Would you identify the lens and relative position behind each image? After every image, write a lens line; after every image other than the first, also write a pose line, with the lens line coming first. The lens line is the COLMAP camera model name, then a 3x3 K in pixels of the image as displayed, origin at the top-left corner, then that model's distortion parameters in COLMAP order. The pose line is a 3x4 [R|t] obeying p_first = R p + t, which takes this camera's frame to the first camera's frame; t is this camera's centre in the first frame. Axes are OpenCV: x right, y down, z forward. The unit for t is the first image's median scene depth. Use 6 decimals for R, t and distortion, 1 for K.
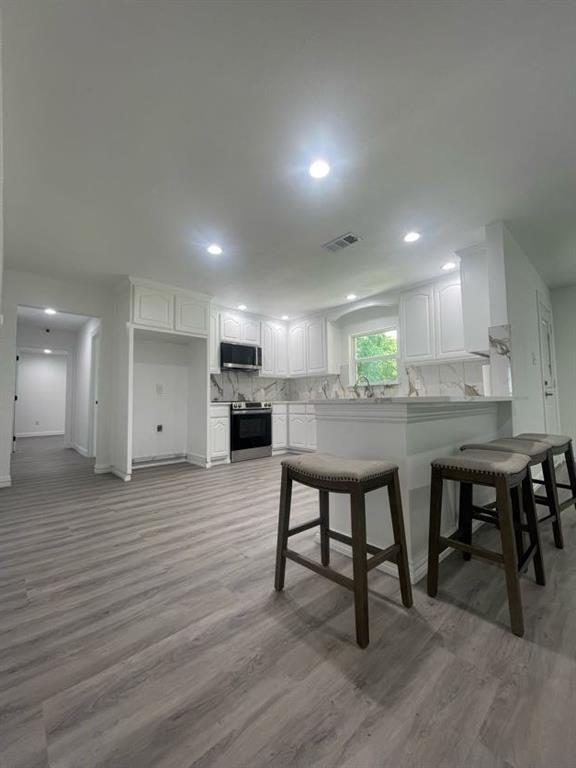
lens RADIAL K [[311.2, 0, 289.6], [0, 311.2, 383.3], [0, 0, 1]] dist [-0.003074, 0.000083]
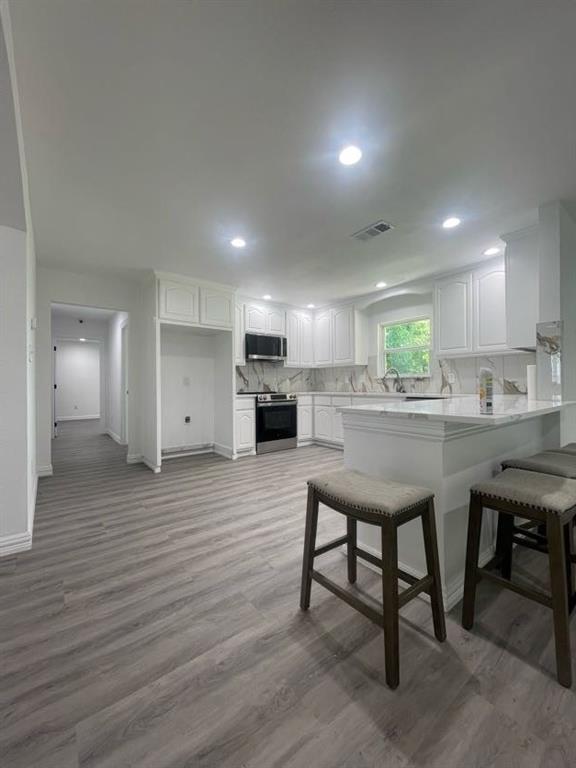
lens RADIAL K [[311.2, 0, 289.5], [0, 311.2, 383.1], [0, 0, 1]] dist [-0.003074, 0.000083]
pose [[0.996704, 0.004523, -0.081001, -0.002419], [0.000213, 0.998295, 0.058366, -0.047812], [0.081127, -0.058191, 0.995004, 0.026139]]
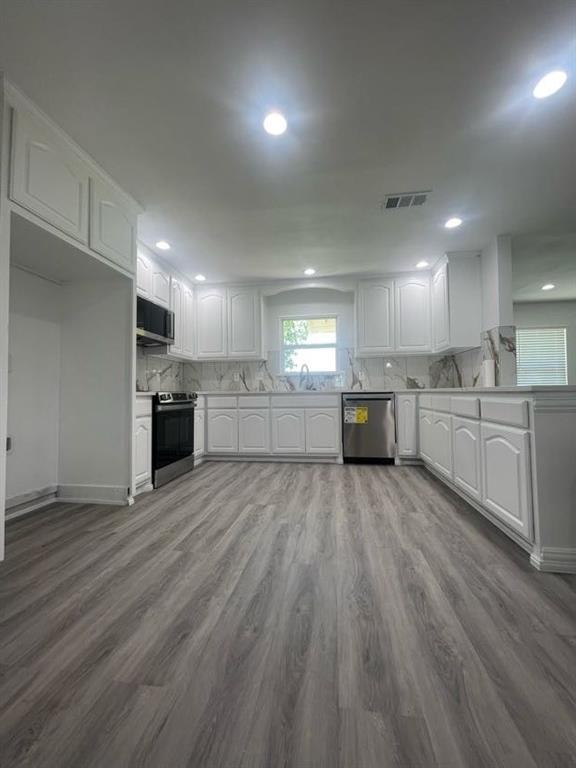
lens RADIAL K [[311.2, 0, 288.6], [0, 311.2, 383.4], [0, 0, 1]] dist [-0.003074, 0.000083]
pose [[0.770748, 0.026620, 0.636584, -0.531937], [-0.039977, 0.999179, 0.006620, 0.040457], [-0.635885, -0.030551, 0.771179, 0.490329]]
